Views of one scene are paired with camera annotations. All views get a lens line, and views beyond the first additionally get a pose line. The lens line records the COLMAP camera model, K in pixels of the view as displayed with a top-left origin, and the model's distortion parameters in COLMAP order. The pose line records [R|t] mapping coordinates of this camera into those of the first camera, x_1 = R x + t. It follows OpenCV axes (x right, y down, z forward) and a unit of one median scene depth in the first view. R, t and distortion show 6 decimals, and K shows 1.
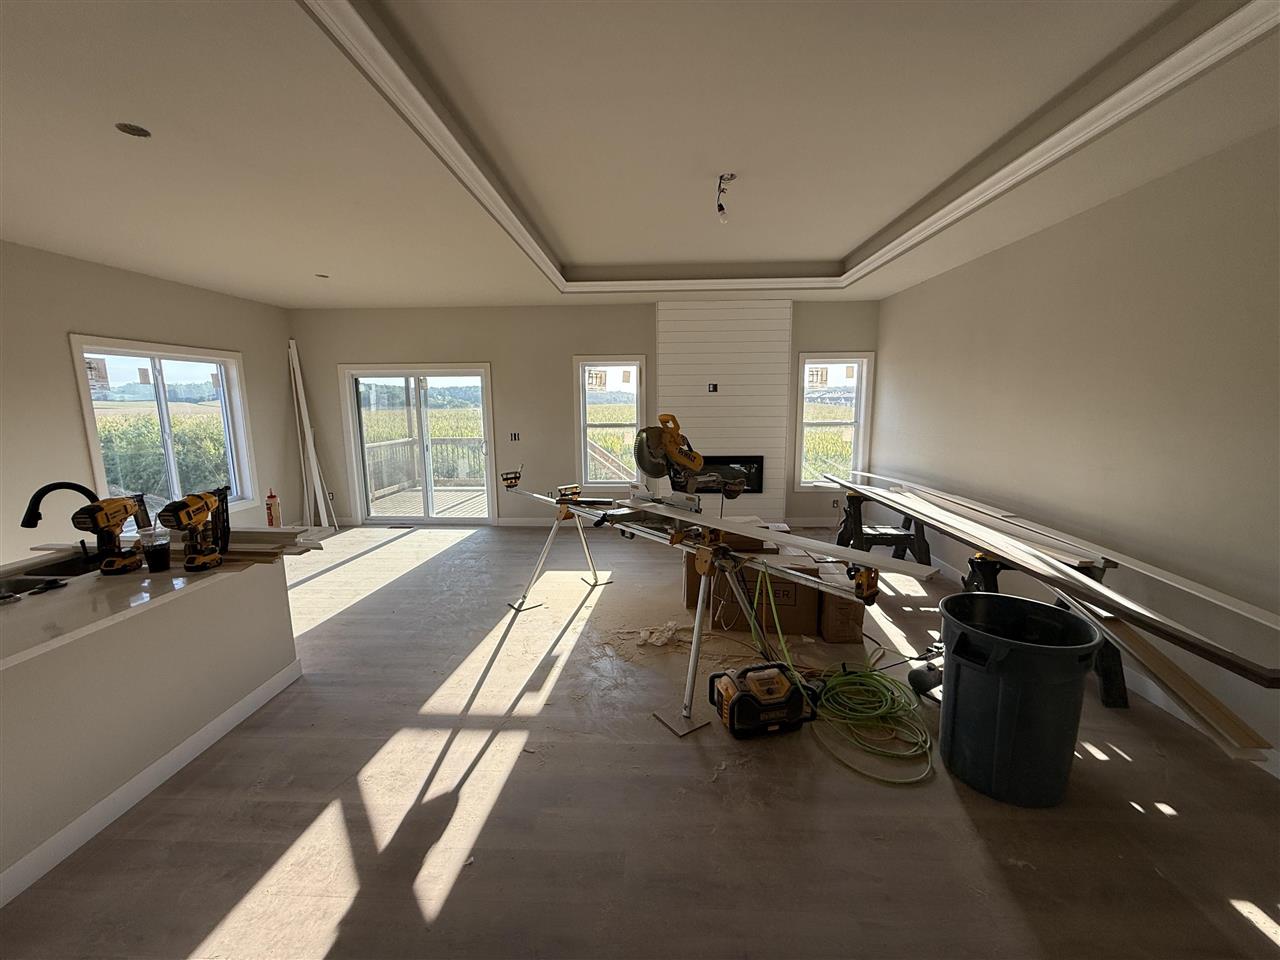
lens RADIAL K [[510.0, 0, 639.2], [0, 510.0, 477.4], [0, 0, 1]] dist [-0.002230, -0.000391]
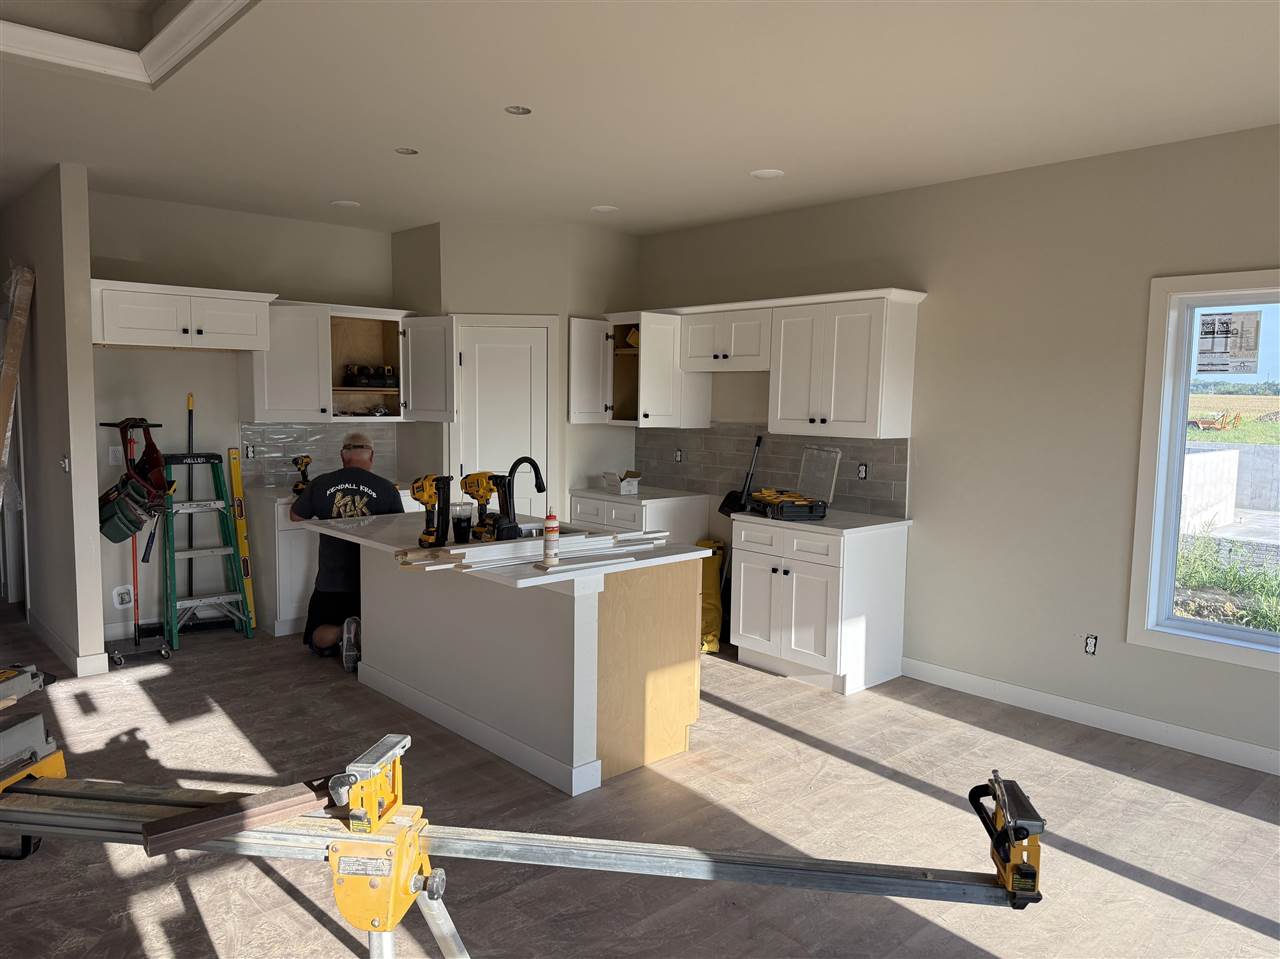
lens RADIAL K [[902.2, 0, 624.1], [0, 902.2, 478.7], [0, 0, 1]] dist [0.042784, -0.051813]
pose [[-0.720393, 0.060238, -0.690945, 0.062634], [-0.114347, 0.972273, 0.203986, -0.207390], [0.684075, 0.225957, -0.693531, 1.398295]]
